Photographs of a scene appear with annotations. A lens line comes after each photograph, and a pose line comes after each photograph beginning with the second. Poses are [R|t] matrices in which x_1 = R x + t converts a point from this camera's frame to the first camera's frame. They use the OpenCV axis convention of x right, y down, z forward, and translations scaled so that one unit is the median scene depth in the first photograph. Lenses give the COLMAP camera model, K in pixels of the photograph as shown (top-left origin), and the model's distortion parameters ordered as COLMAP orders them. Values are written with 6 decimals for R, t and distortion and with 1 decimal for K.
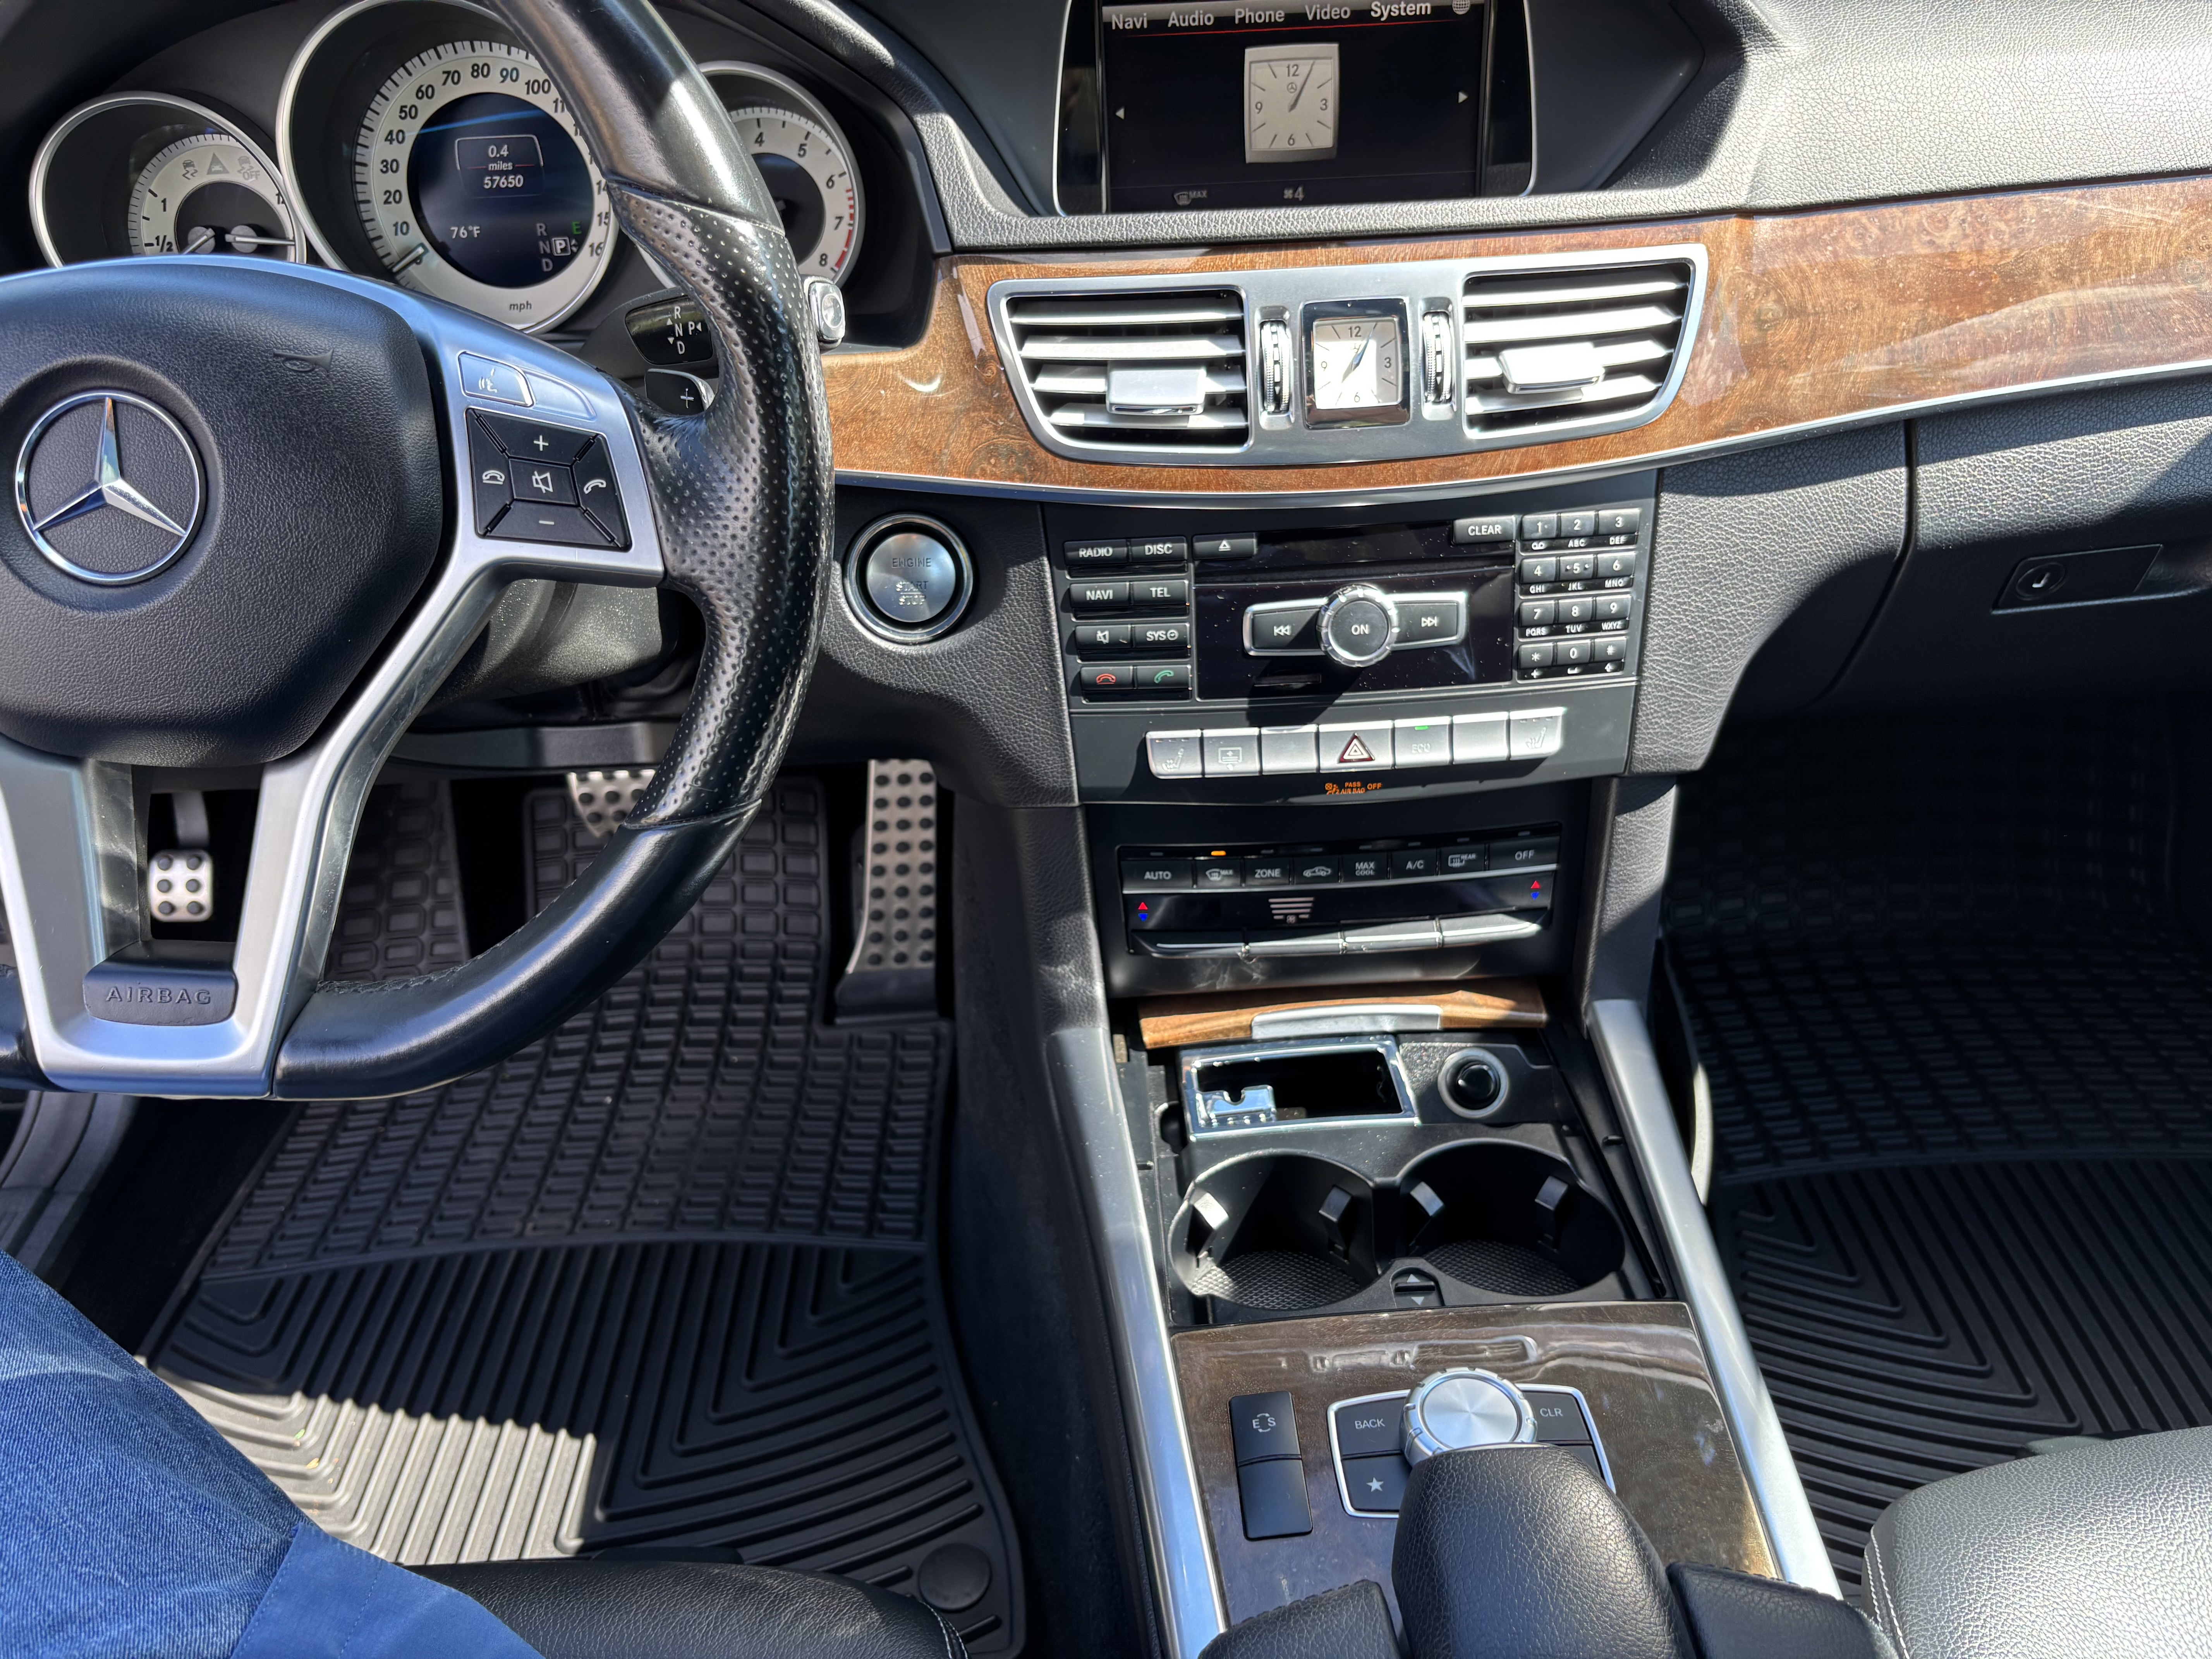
lens RADIAL K [[1674.5, 0, 1111.0], [0, 1674.5, 819.2], [0, 0, 1]] dist [0.031707, -0.049791]
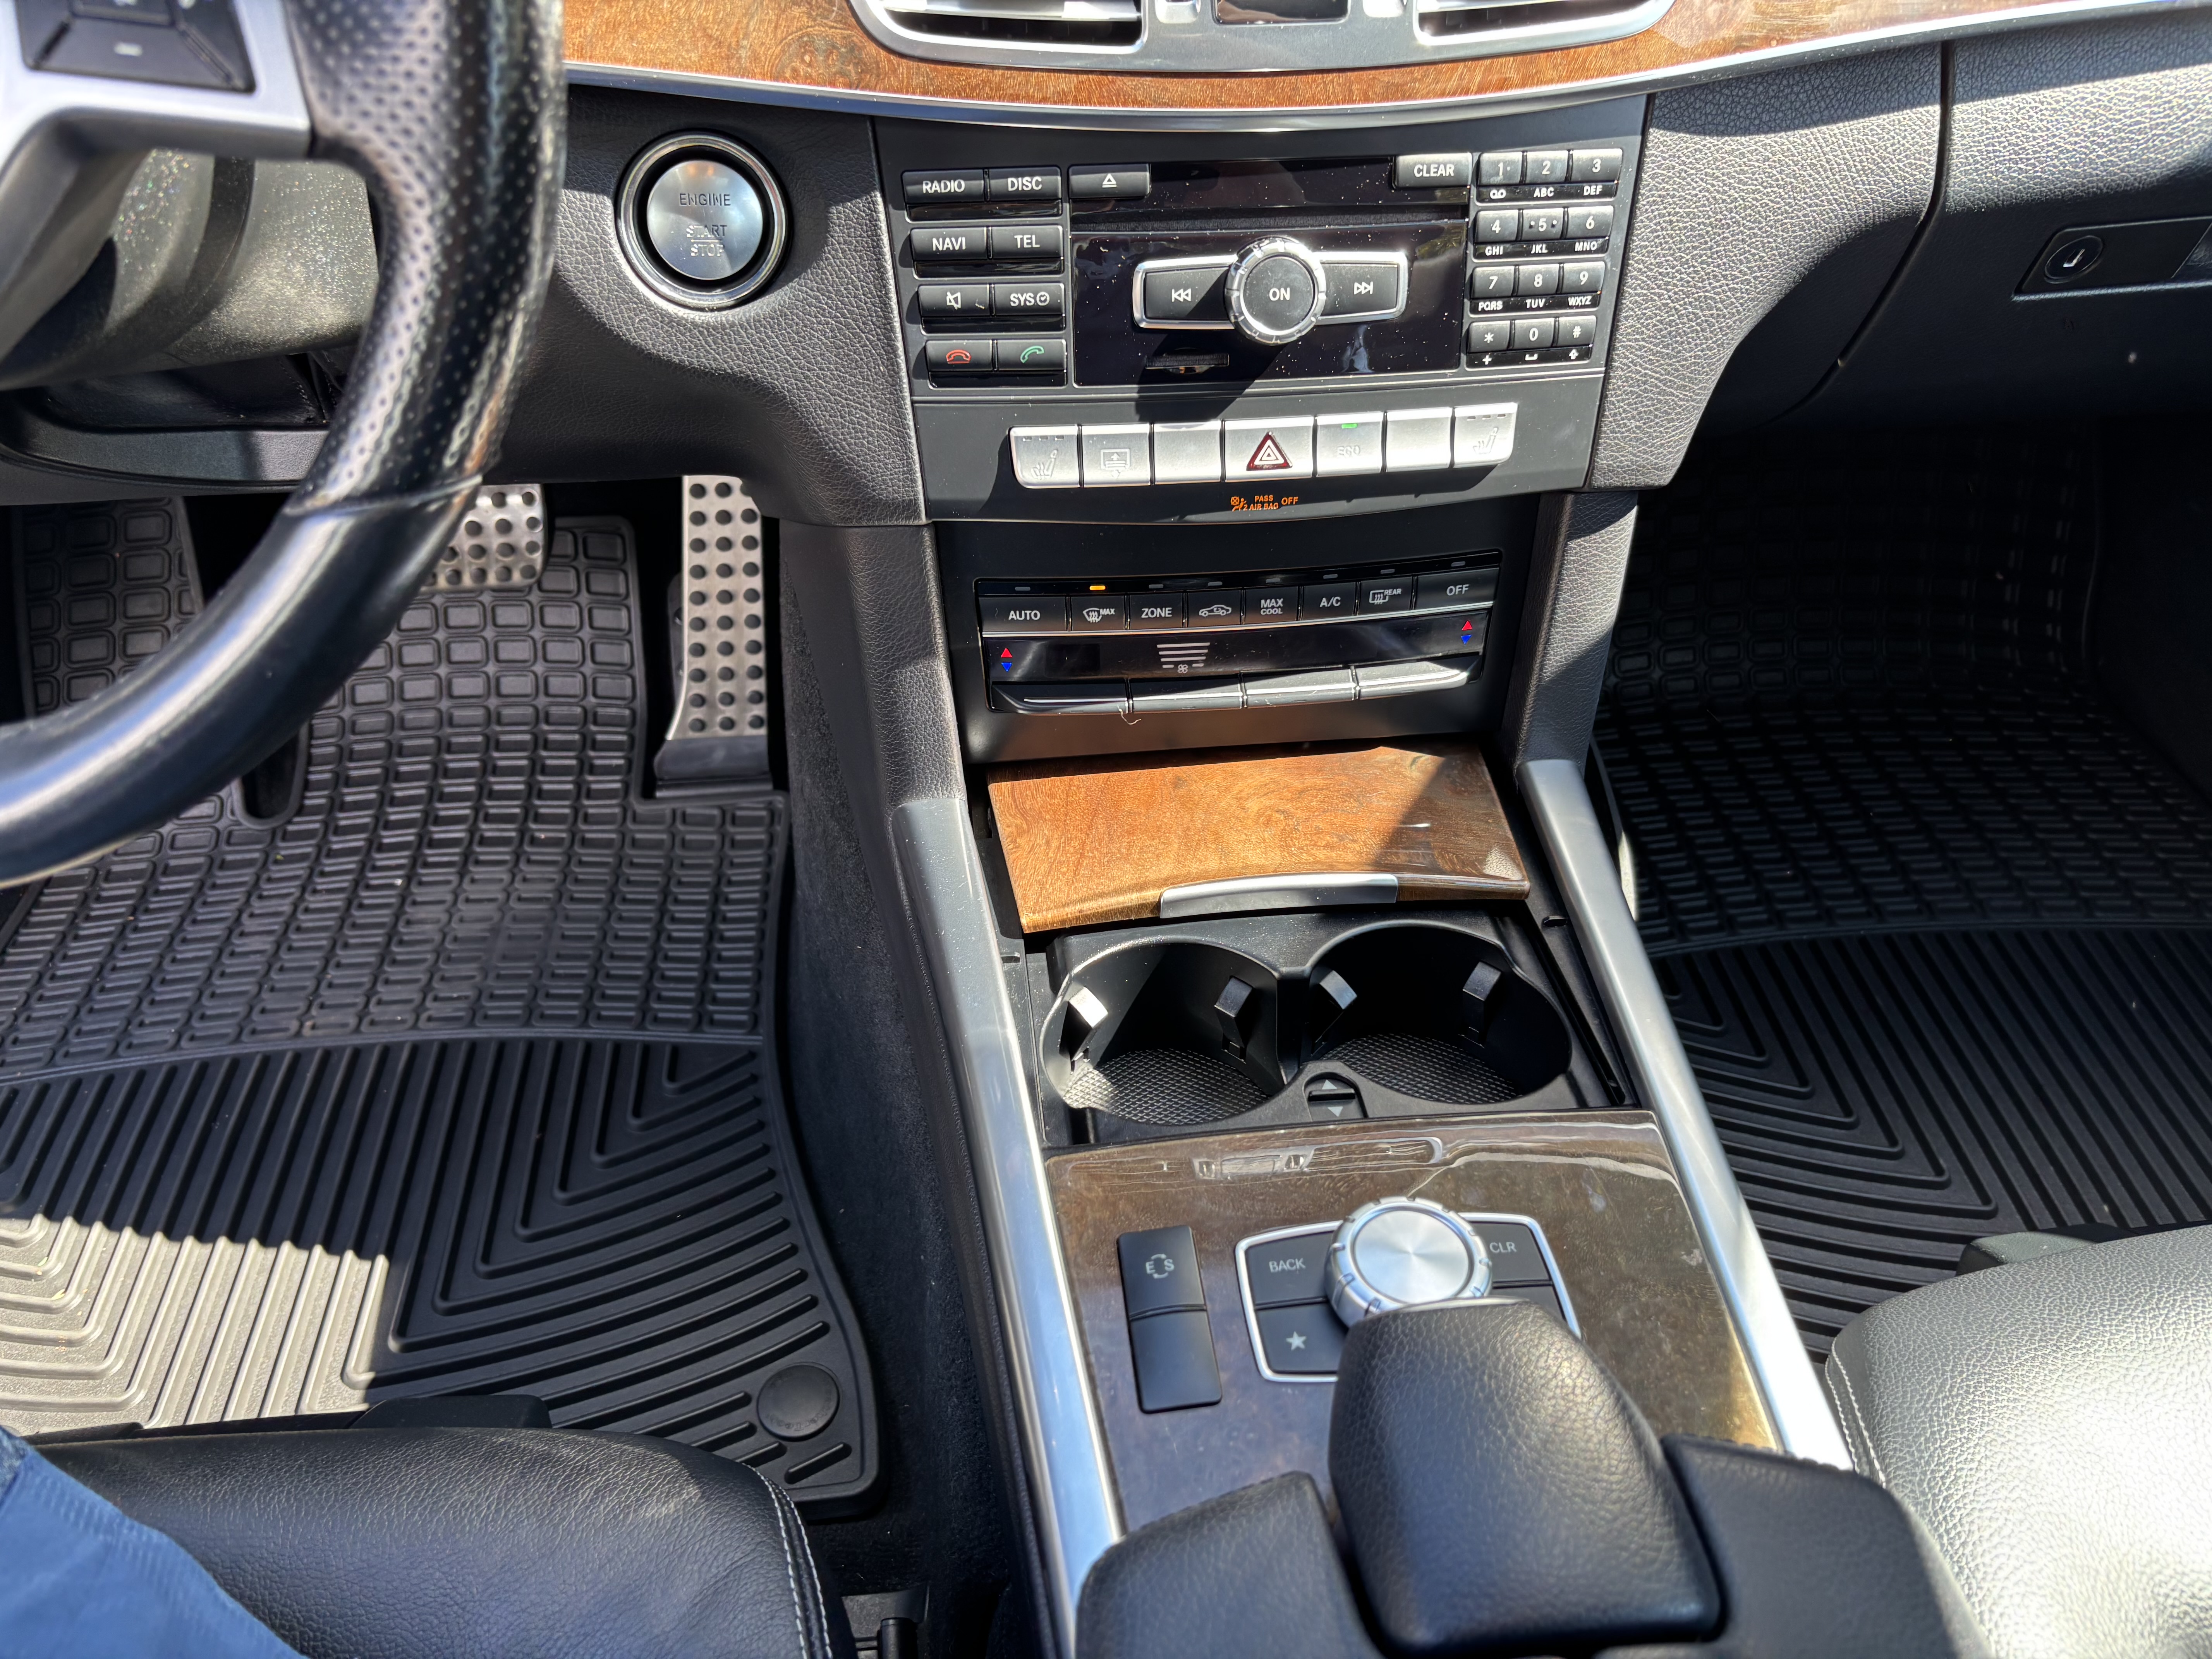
lens RADIAL K [[1674.5, 0, 1094.0], [0, 1674.5, 839.5], [0, 0, 1]] dist [0.031707, -0.049791]
pose [[0.996976, -0.007858, 0.077308, -0.002316], [-0.003419, 0.989475, 0.144666, 0.025990], [-0.077631, -0.144493, 0.986456, 0.173344]]
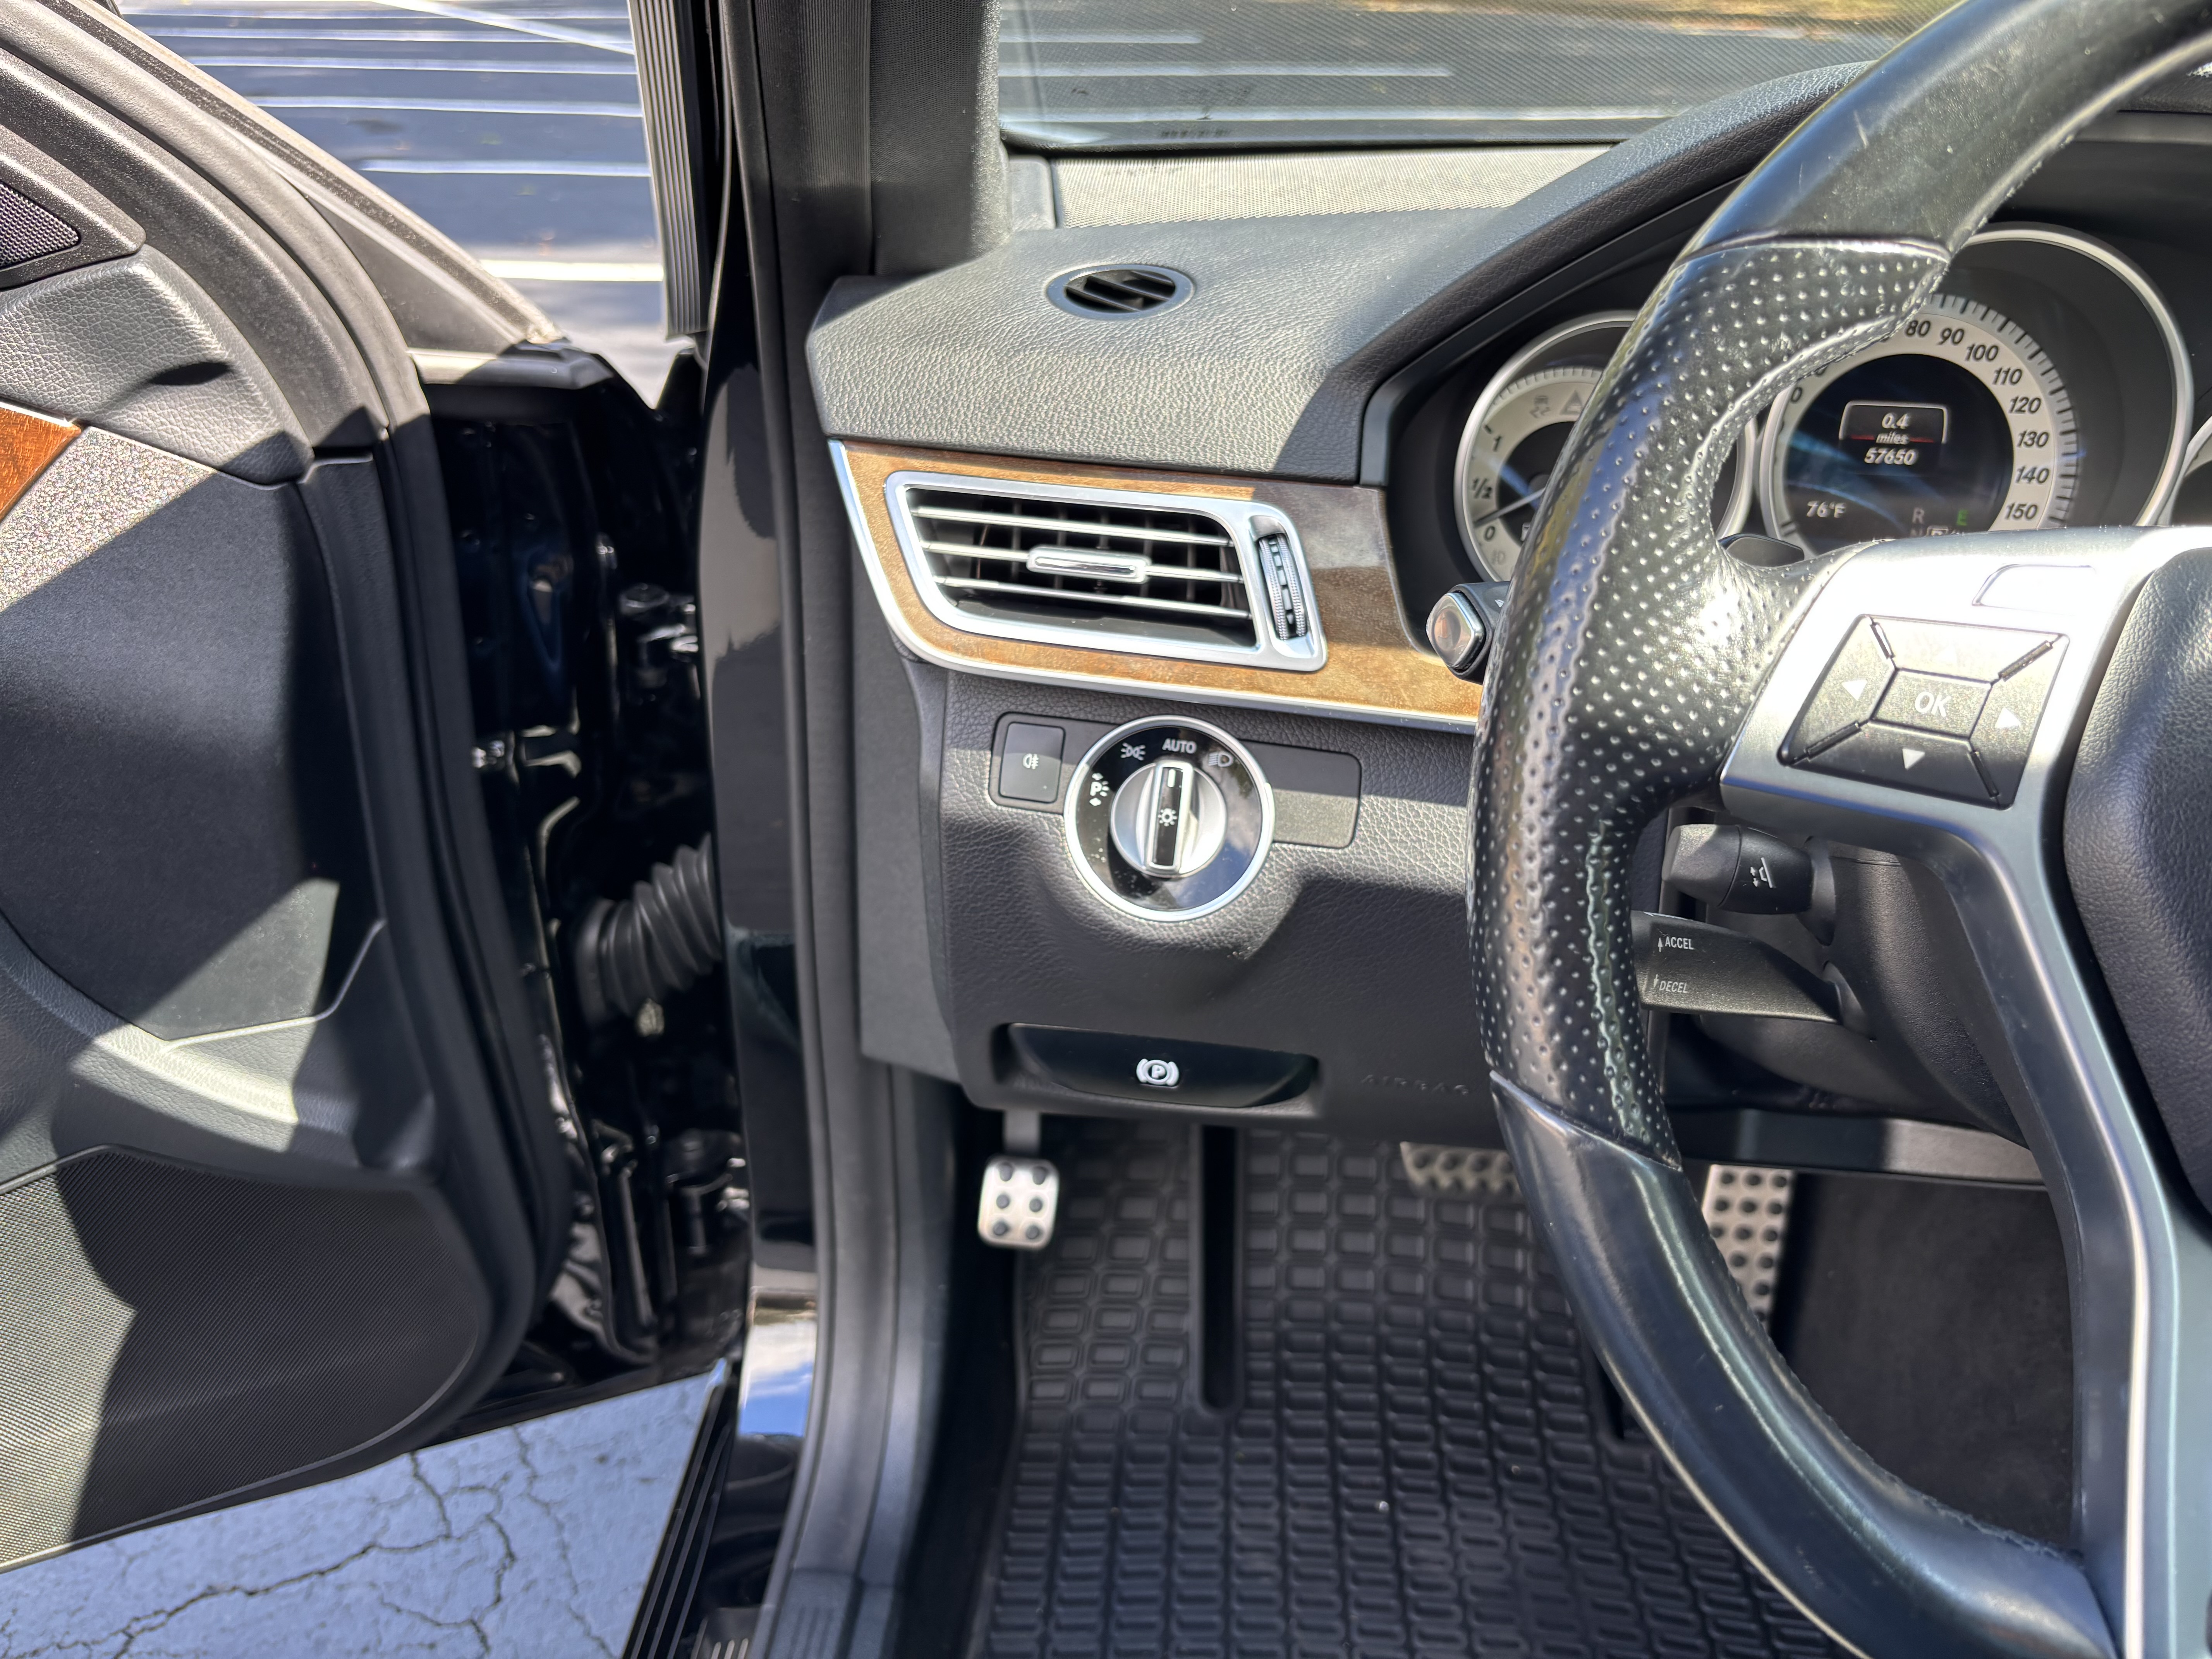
lens RADIAL K [[1674.5, 0, 1094.2], [0, 1674.5, 823.3], [0, 0, 1]] dist [0.031707, -0.049791]
pose [[0.992764, 0.108904, -0.050589, -0.755657], [-0.115264, 0.982371, -0.147182, -0.042215], [0.033669, 0.151948, 0.987815, 0.225648]]
